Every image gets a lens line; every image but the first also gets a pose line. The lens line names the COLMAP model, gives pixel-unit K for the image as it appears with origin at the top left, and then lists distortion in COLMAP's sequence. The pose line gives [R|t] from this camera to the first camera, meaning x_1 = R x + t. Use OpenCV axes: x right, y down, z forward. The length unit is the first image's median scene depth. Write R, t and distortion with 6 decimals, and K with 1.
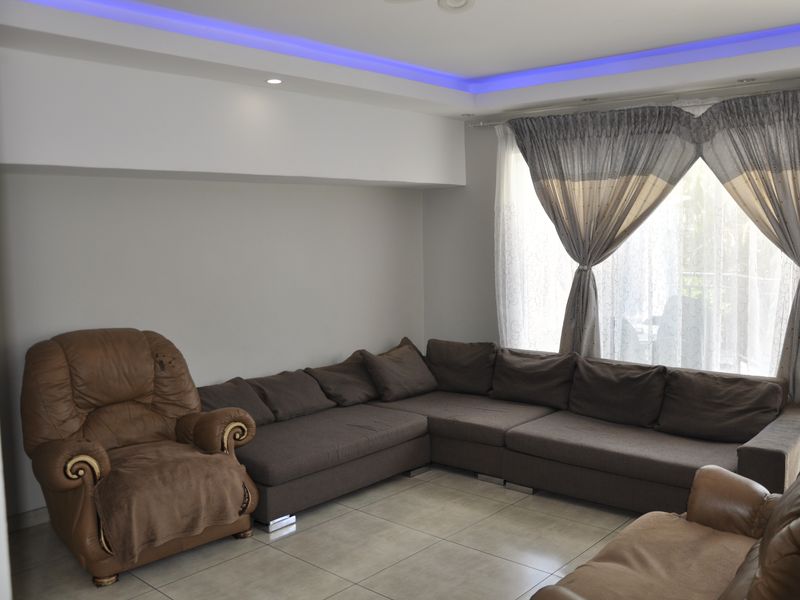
lens RADIAL K [[742.1, 0, 399.8], [0, 742.1, 299.0], [0, 0, 1]] dist [-0.069665, 0.000000]
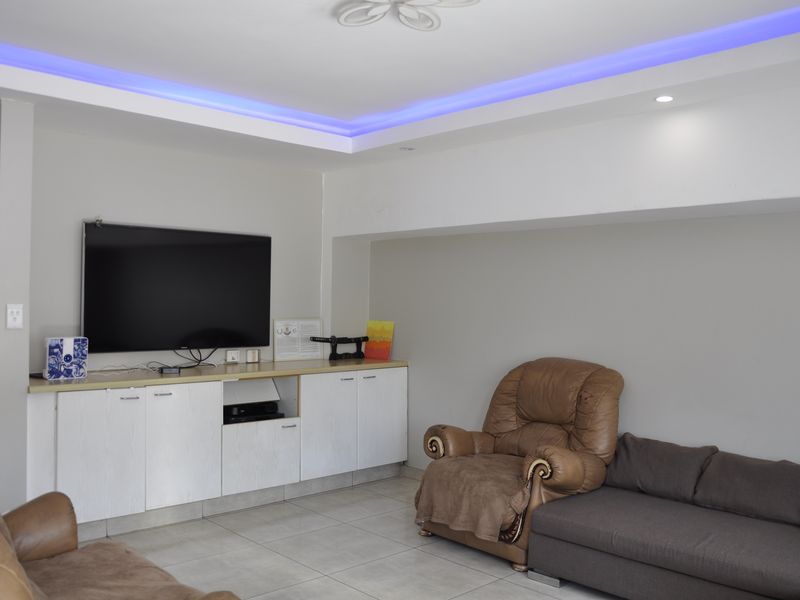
lens RADIAL K [[742.1, 0, 400.5], [0, 742.1, 299.4], [0, 0, 1]] dist [-0.069665, 0.000000]
pose [[-0.093469, 0.015091, -0.995508, 0.795217], [-0.098404, 0.994849, 0.024321, -0.056258], [0.990747, 0.100235, -0.091503, 0.876784]]
